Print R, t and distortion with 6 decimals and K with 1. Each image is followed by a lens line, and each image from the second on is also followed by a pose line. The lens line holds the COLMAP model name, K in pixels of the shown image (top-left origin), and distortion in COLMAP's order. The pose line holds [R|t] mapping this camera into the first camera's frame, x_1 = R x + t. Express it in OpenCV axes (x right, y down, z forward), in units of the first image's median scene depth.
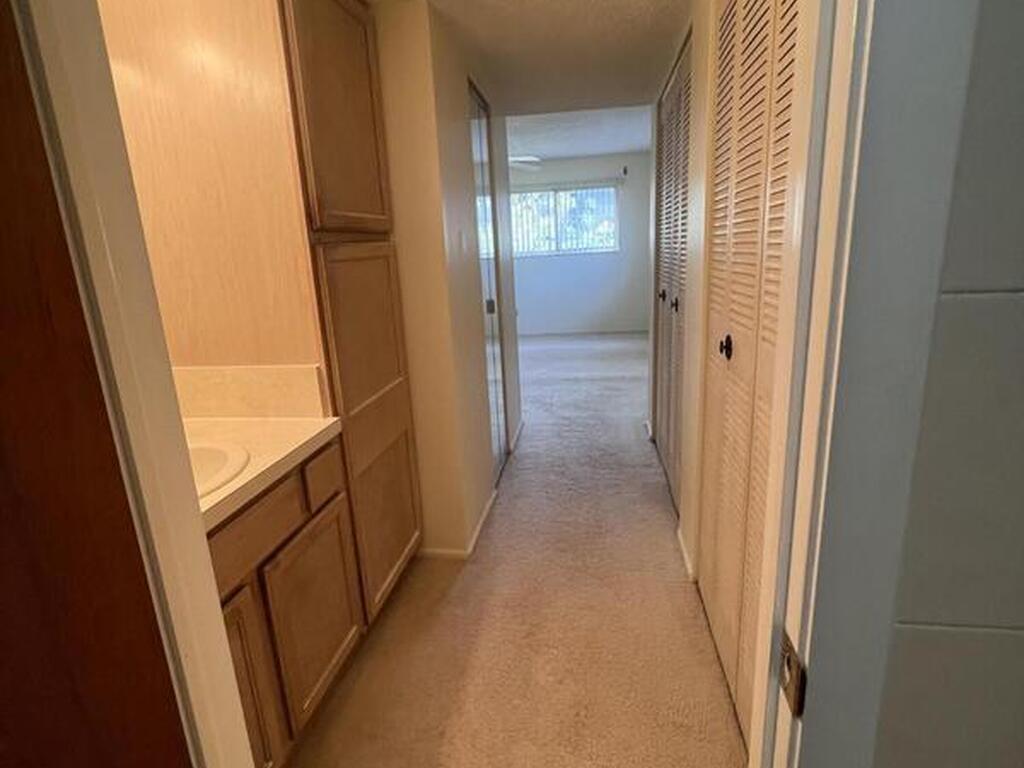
lens RADIAL K [[548.7, 0, 516.0], [0, 548.7, 386.5], [0, 0, 1]] dist [-0.004081, -0.000691]
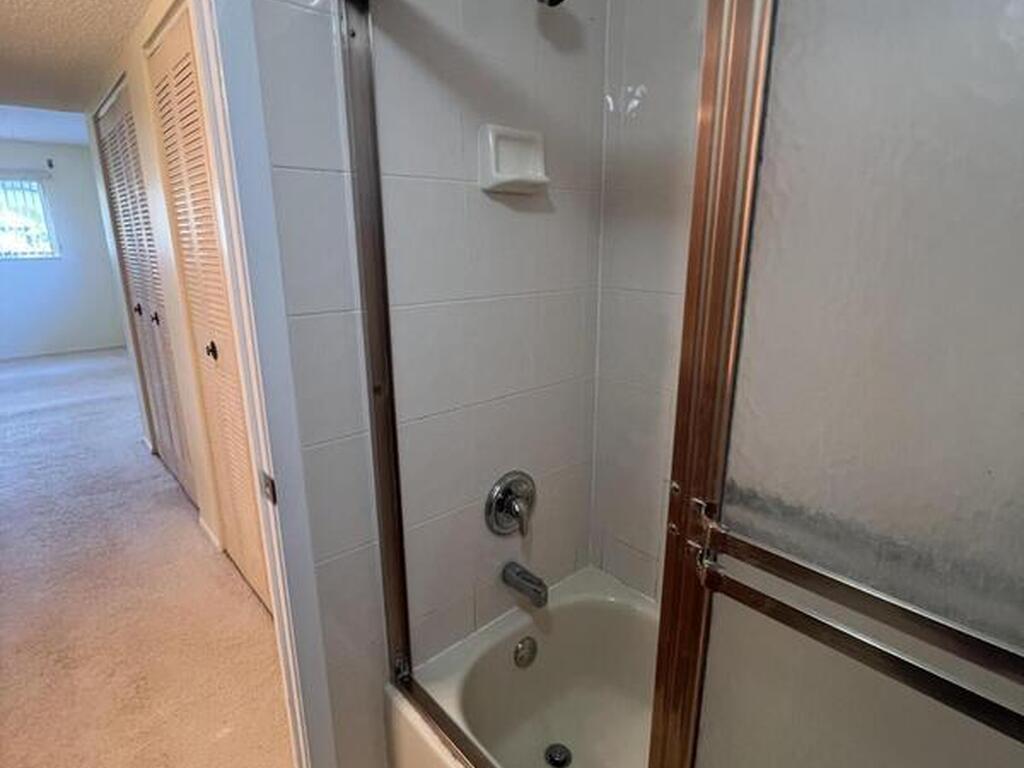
lens RADIAL K [[548.7, 0, 518.4], [0, 548.7, 383.8], [0, 0, 1]] dist [-0.004081, -0.000691]
pose [[0.639120, -0.152168, 0.753903, -0.069240], [0.160801, 0.985006, 0.062494, 0.019982], [-0.752109, 0.081287, 0.654006, -0.187520]]
